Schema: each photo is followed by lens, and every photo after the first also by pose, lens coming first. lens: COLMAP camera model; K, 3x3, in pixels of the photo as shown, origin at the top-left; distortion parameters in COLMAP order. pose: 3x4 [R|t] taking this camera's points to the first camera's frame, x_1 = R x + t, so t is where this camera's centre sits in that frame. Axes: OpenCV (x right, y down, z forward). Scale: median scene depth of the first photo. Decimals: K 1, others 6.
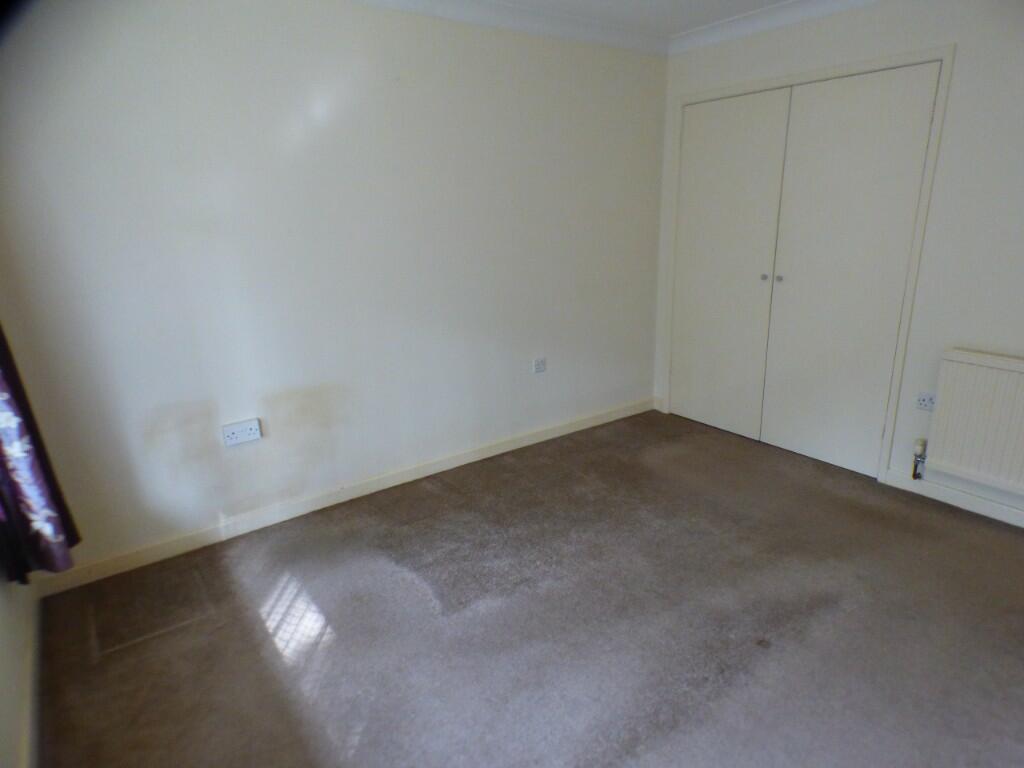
lens RADIAL K [[644.4, 0, 512.0], [0, 644.4, 384.0], [0, 0, 1]] dist [0.058491, 0.000252]
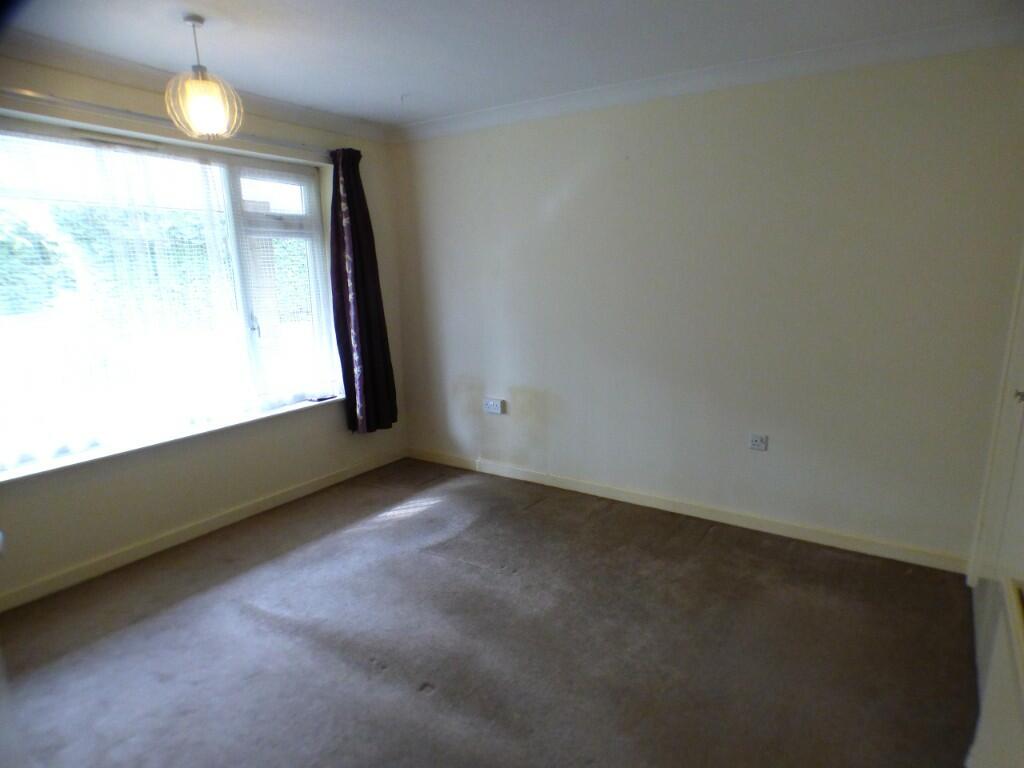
lens RADIAL K [[612.6, 0, 514.5], [0, 612.6, 395.0], [0, 0, 1]] dist [0.002757, 0.000599]
pose [[0.390153, 0.233500, -0.890651, 0.843818], [-0.267706, 0.954289, 0.132914, -0.147888], [0.880973, 0.186576, 0.434828, 0.431628]]
